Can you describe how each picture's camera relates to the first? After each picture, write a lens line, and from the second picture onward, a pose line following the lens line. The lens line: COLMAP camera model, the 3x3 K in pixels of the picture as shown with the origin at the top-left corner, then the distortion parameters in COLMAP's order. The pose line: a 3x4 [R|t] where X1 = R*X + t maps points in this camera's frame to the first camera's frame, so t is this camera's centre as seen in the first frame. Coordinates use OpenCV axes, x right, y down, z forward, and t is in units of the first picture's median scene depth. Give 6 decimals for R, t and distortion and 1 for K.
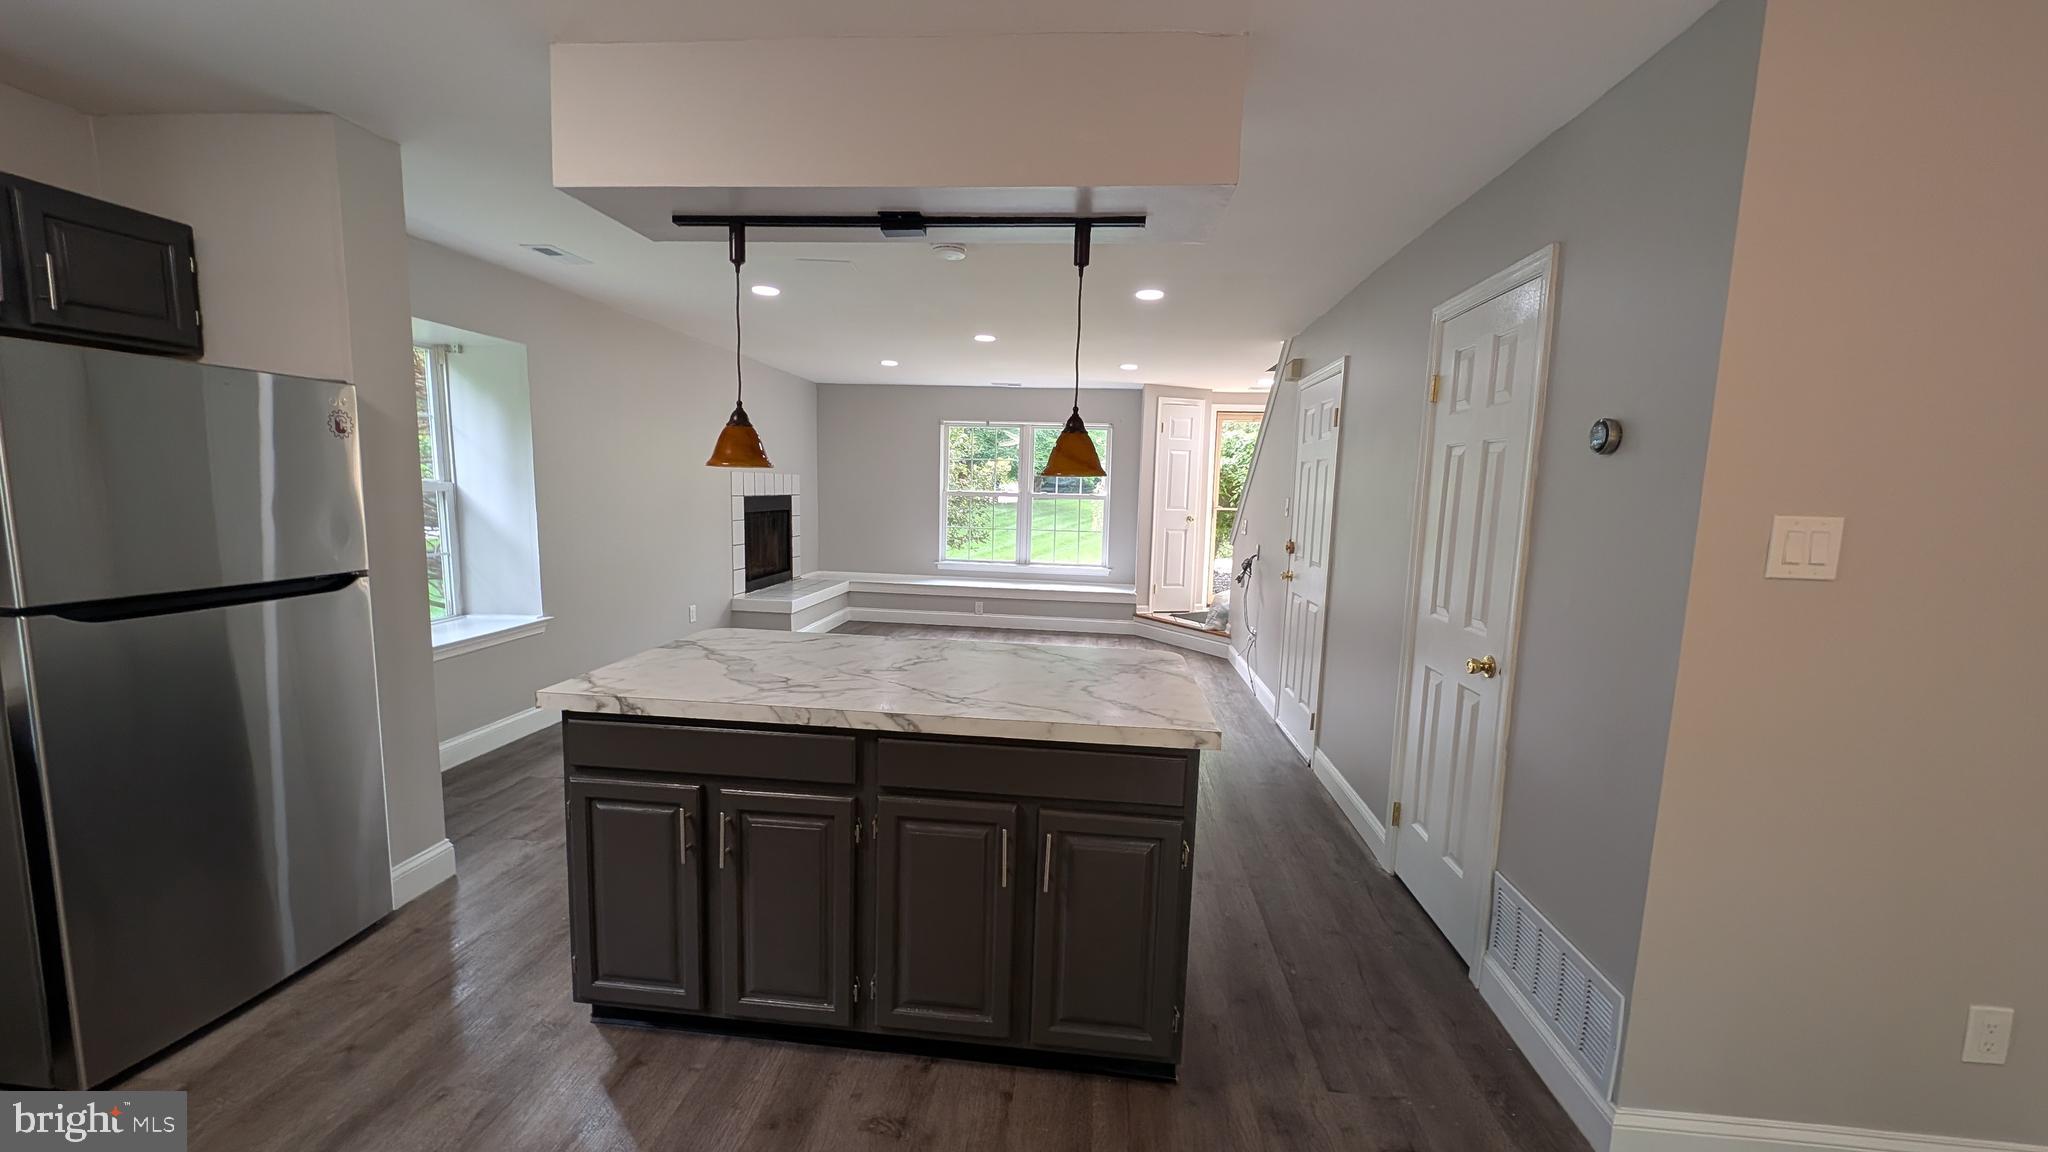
lens RADIAL K [[762.2, 0, 1017.5], [0, 762.2, 576.3], [0, 0, 1]] dist [0.009274, -0.004806]
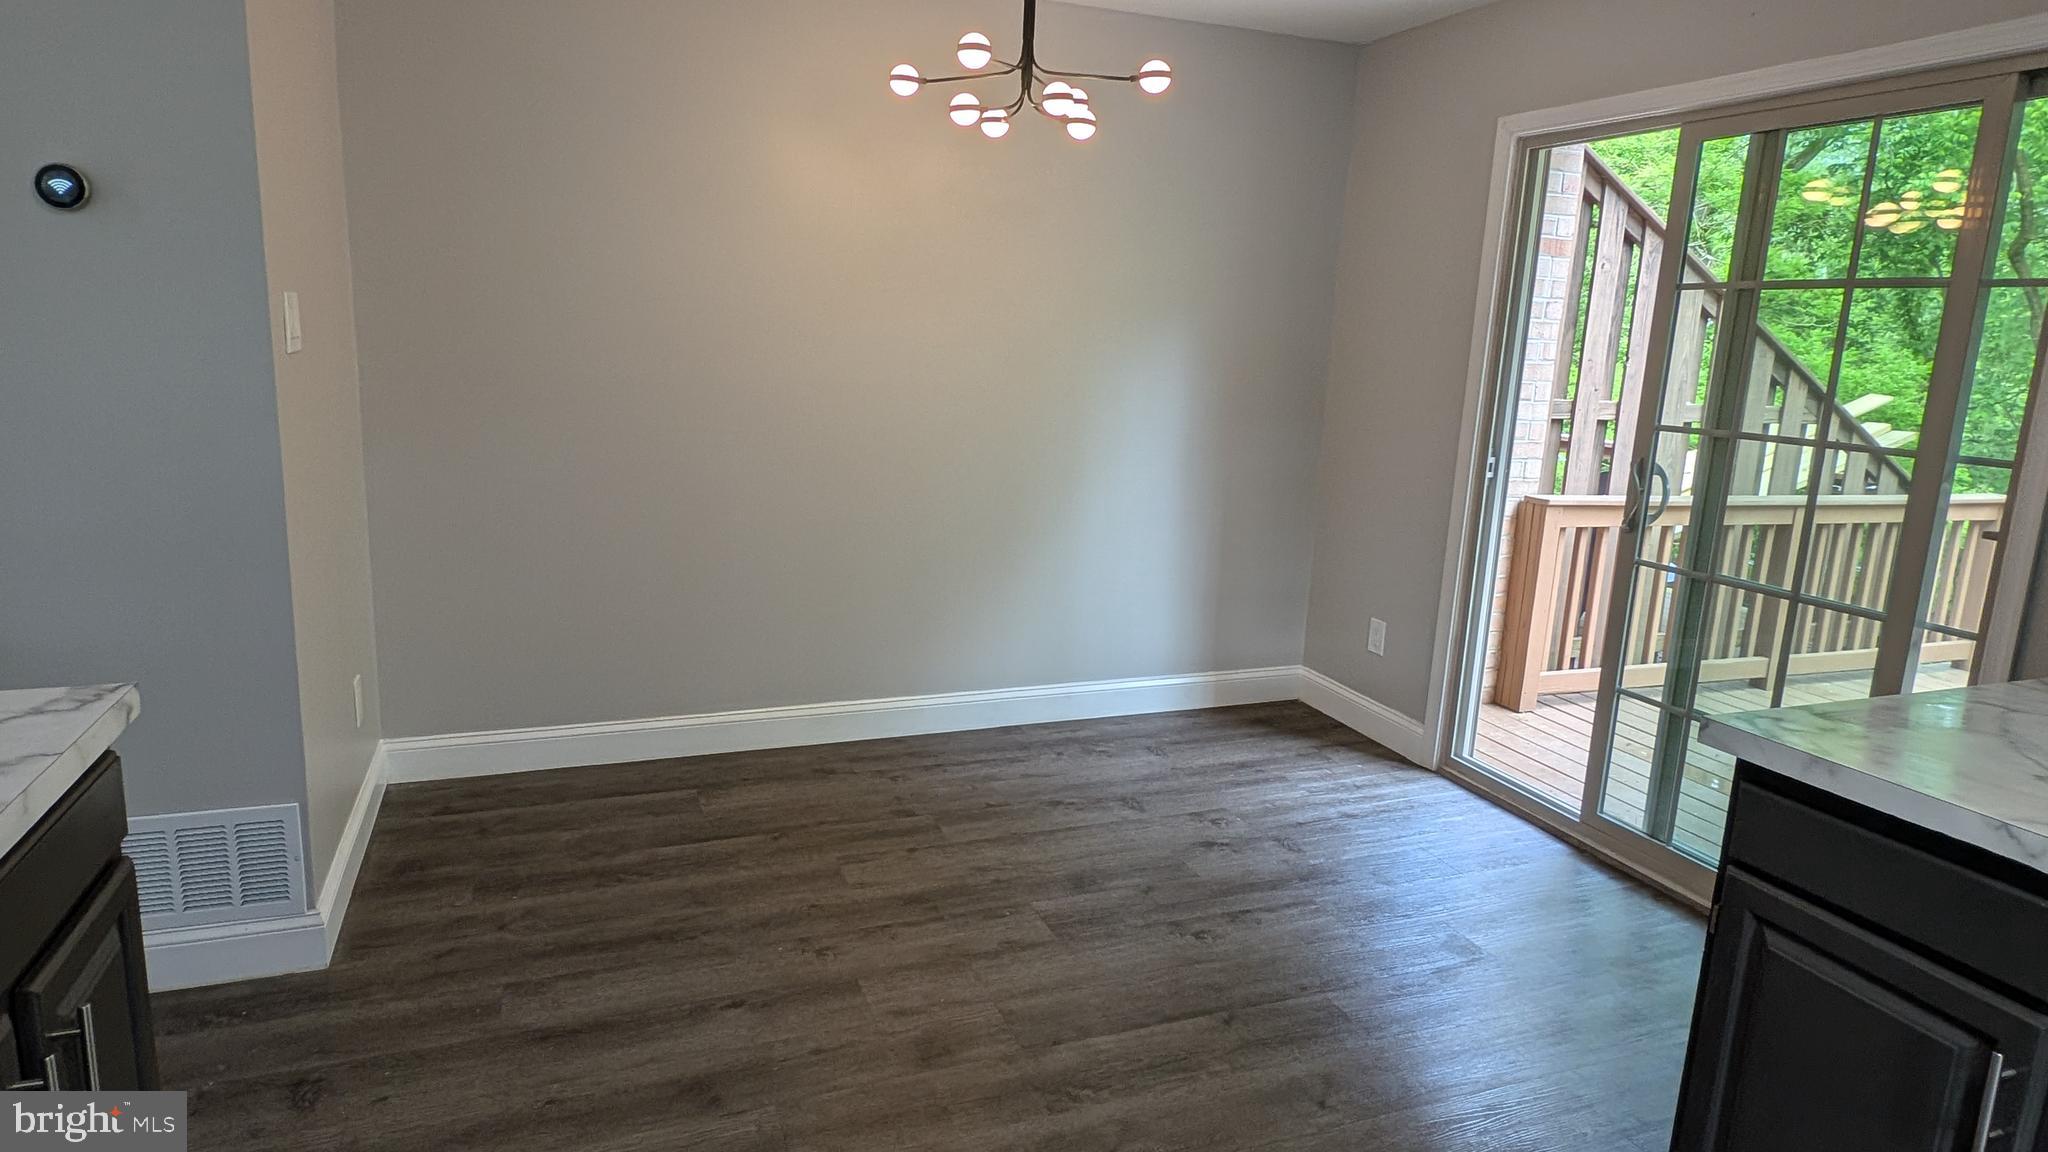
lens RADIAL K [[1169.5, 0, 1022.3], [0, 1169.5, 562.8], [0, 0, 1]] dist [0.006604, 0.000280]
pose [[-0.460667, -0.226447, 0.858200, -0.229392], [0.049110, 0.958922, 0.279385, -0.030616], [-0.886213, 0.170850, -0.430623, 0.212491]]
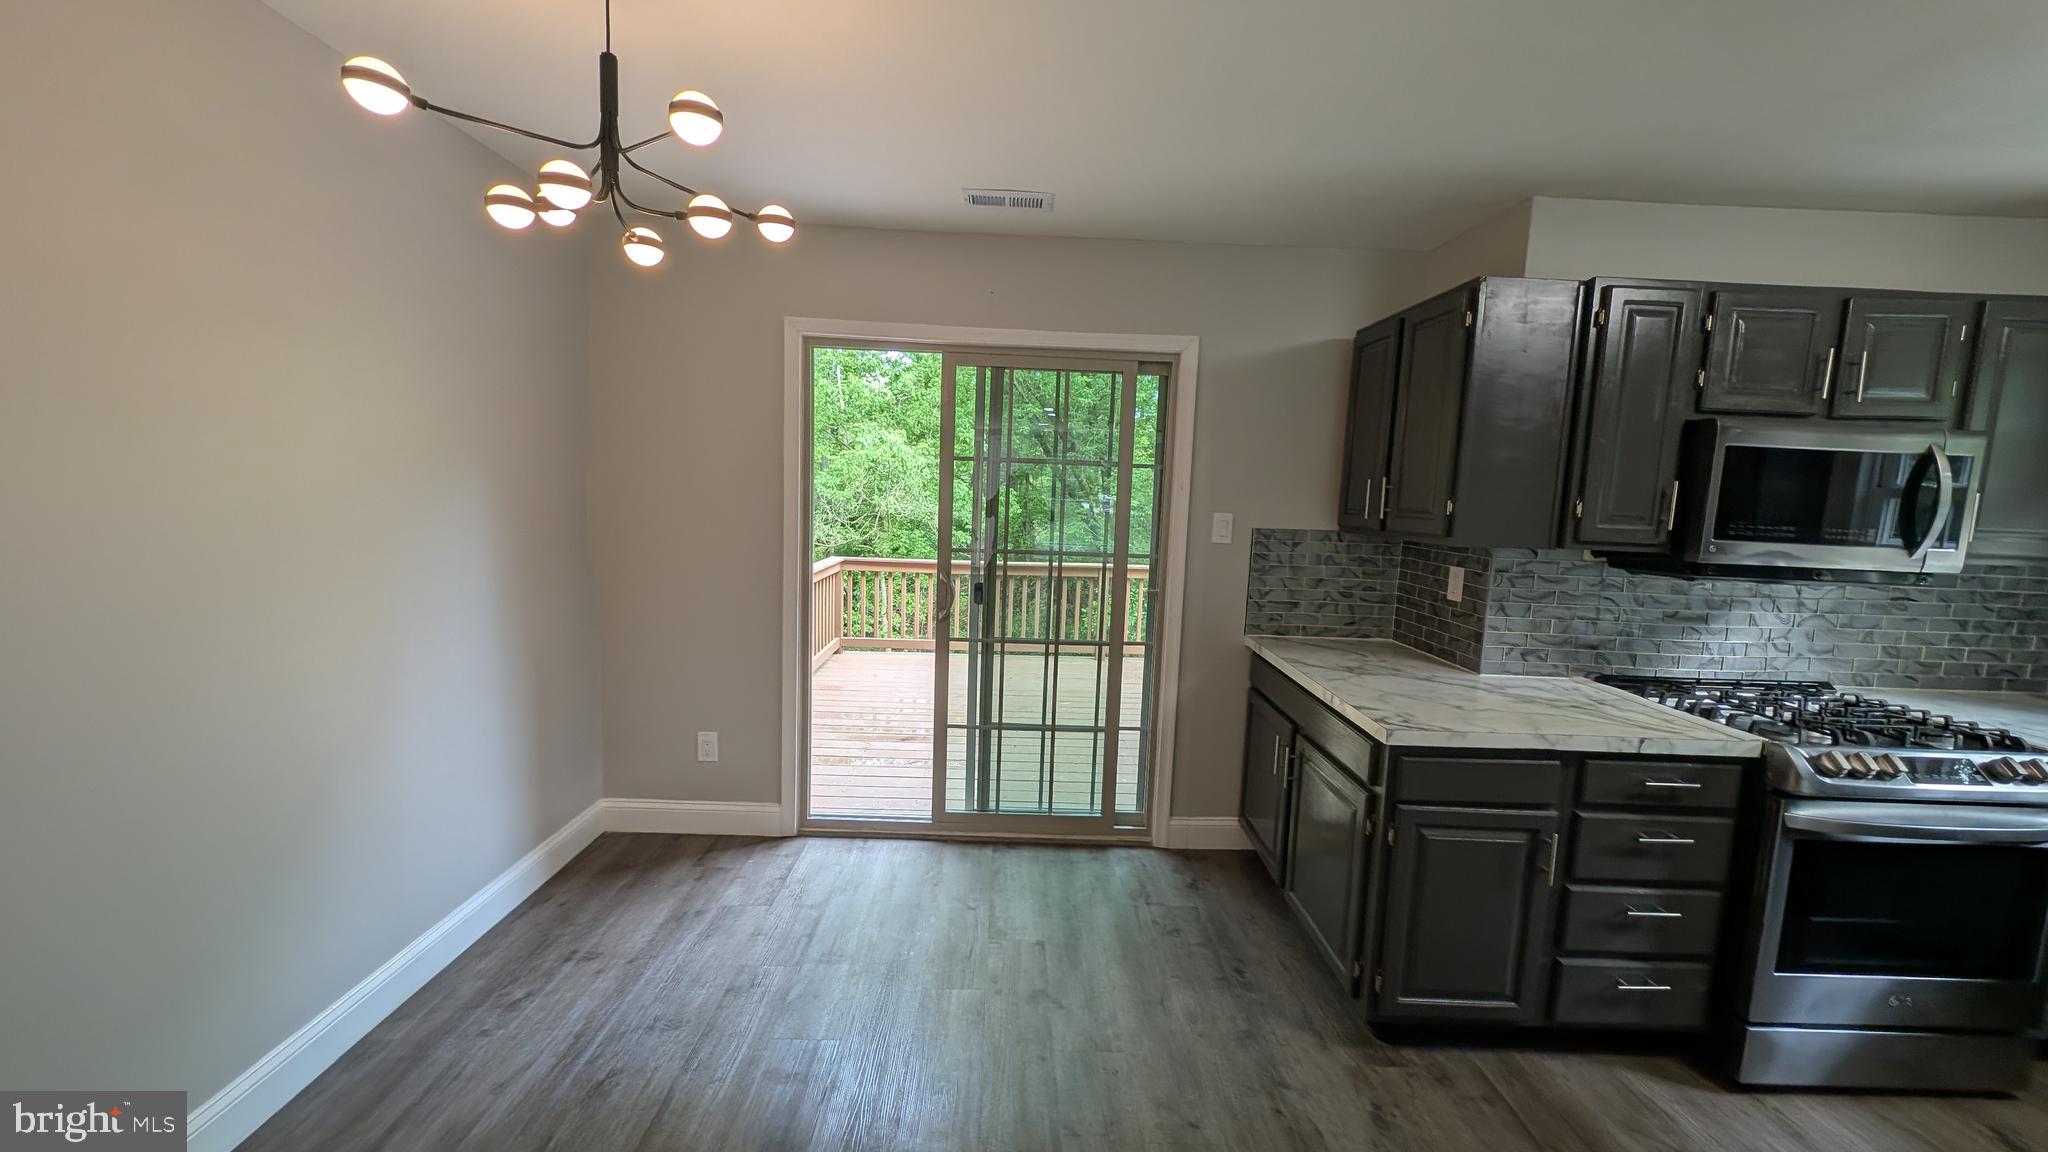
lens RADIAL K [[762.2, 0, 1023.3], [0, 762.2, 575.9], [0, 0, 1]] dist [0.009274, -0.004806]
pose [[-0.989968, -0.055557, -0.129908, 0.125526], [-0.083897, 0.970947, 0.224103, -0.030360], [0.113683, 0.232754, -0.965868, 0.230994]]
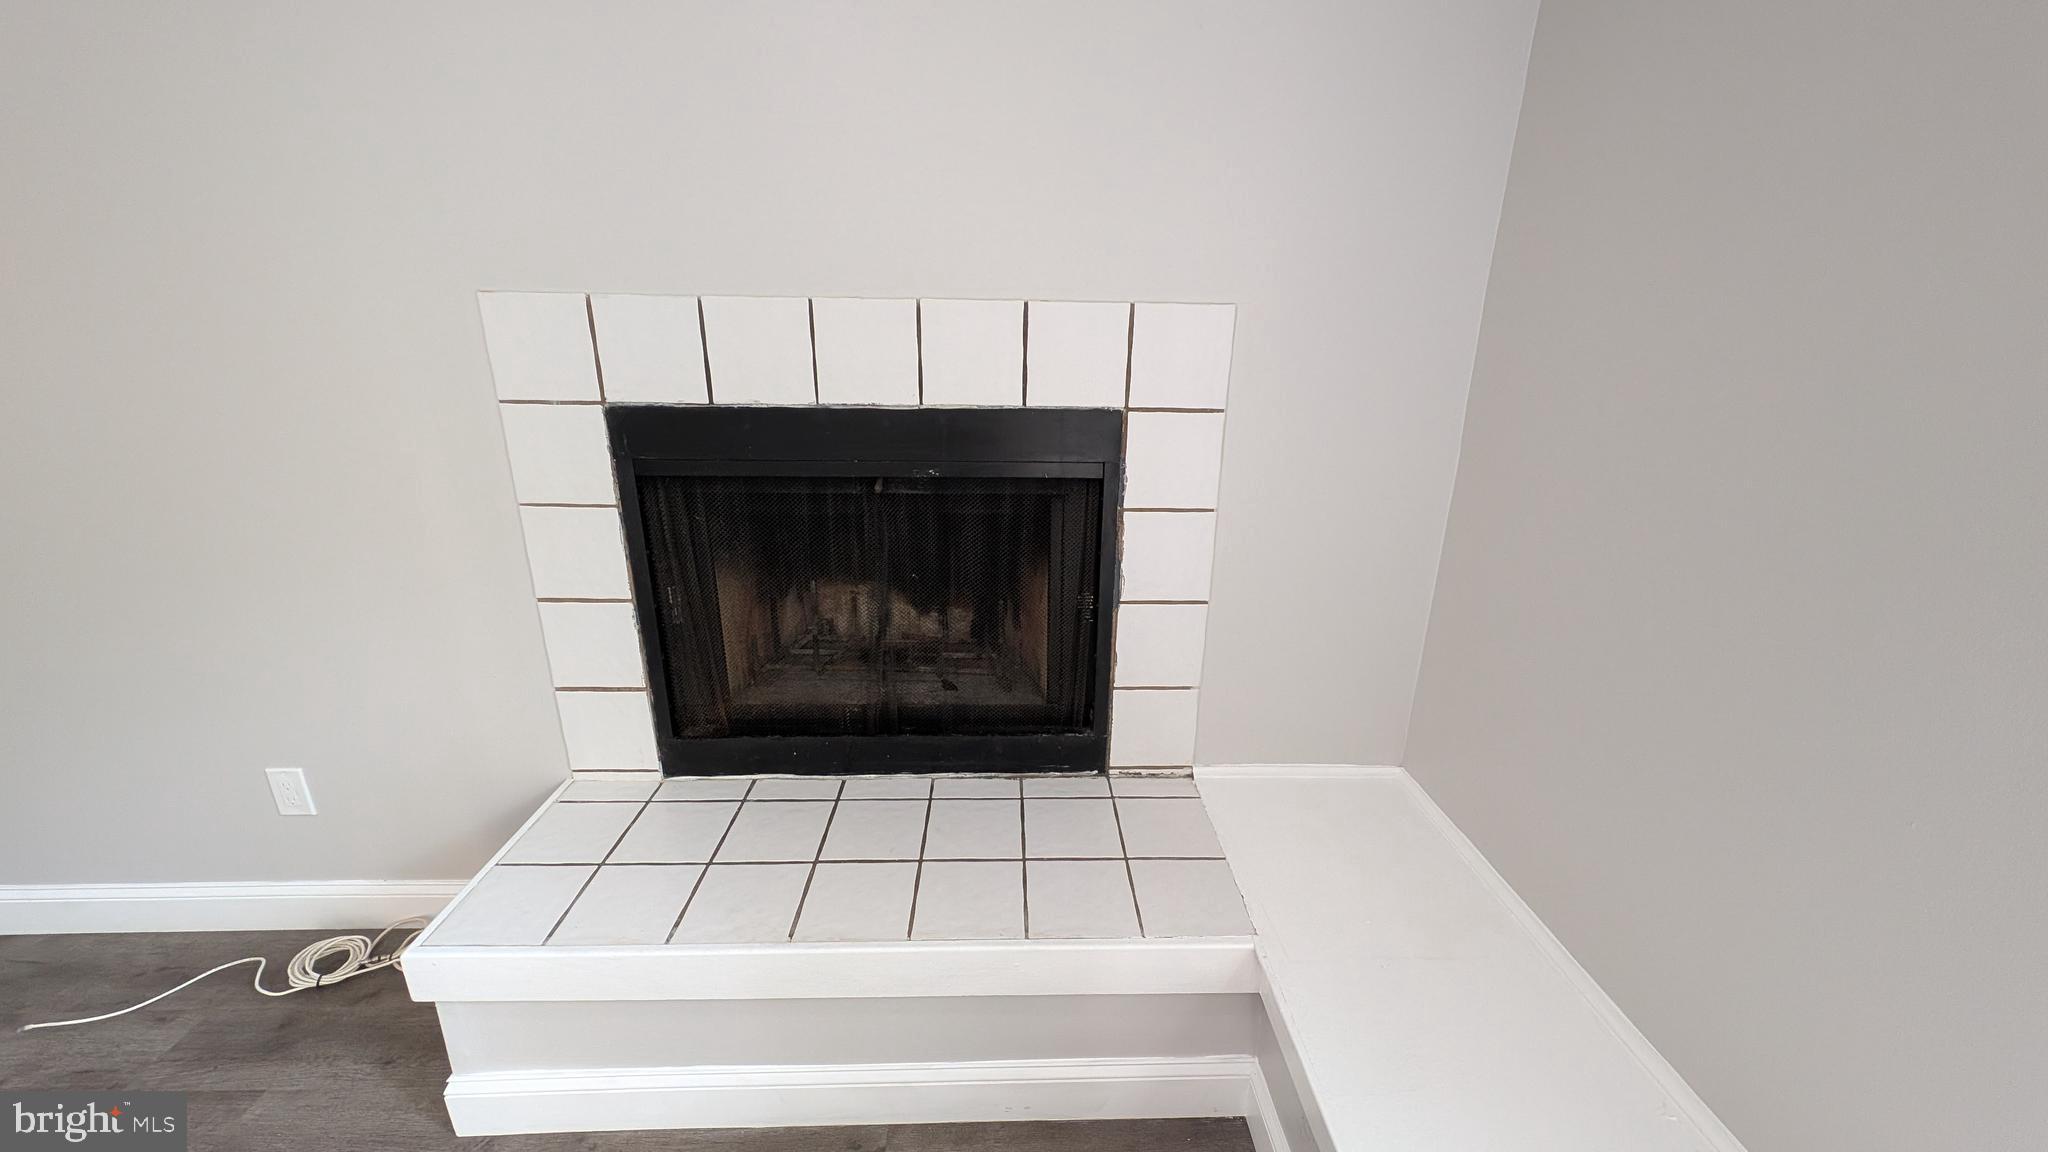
lens RADIAL K [[762.2, 0, 1016.2], [0, 762.2, 562.2], [0, 0, 1]] dist [0.009274, -0.004806]
pose [[0.132815, 0.266798, -0.954557, -0.118339], [-0.123361, 0.960050, 0.251169, -0.145044], [0.983434, 0.084396, 0.160422, 1.188096]]
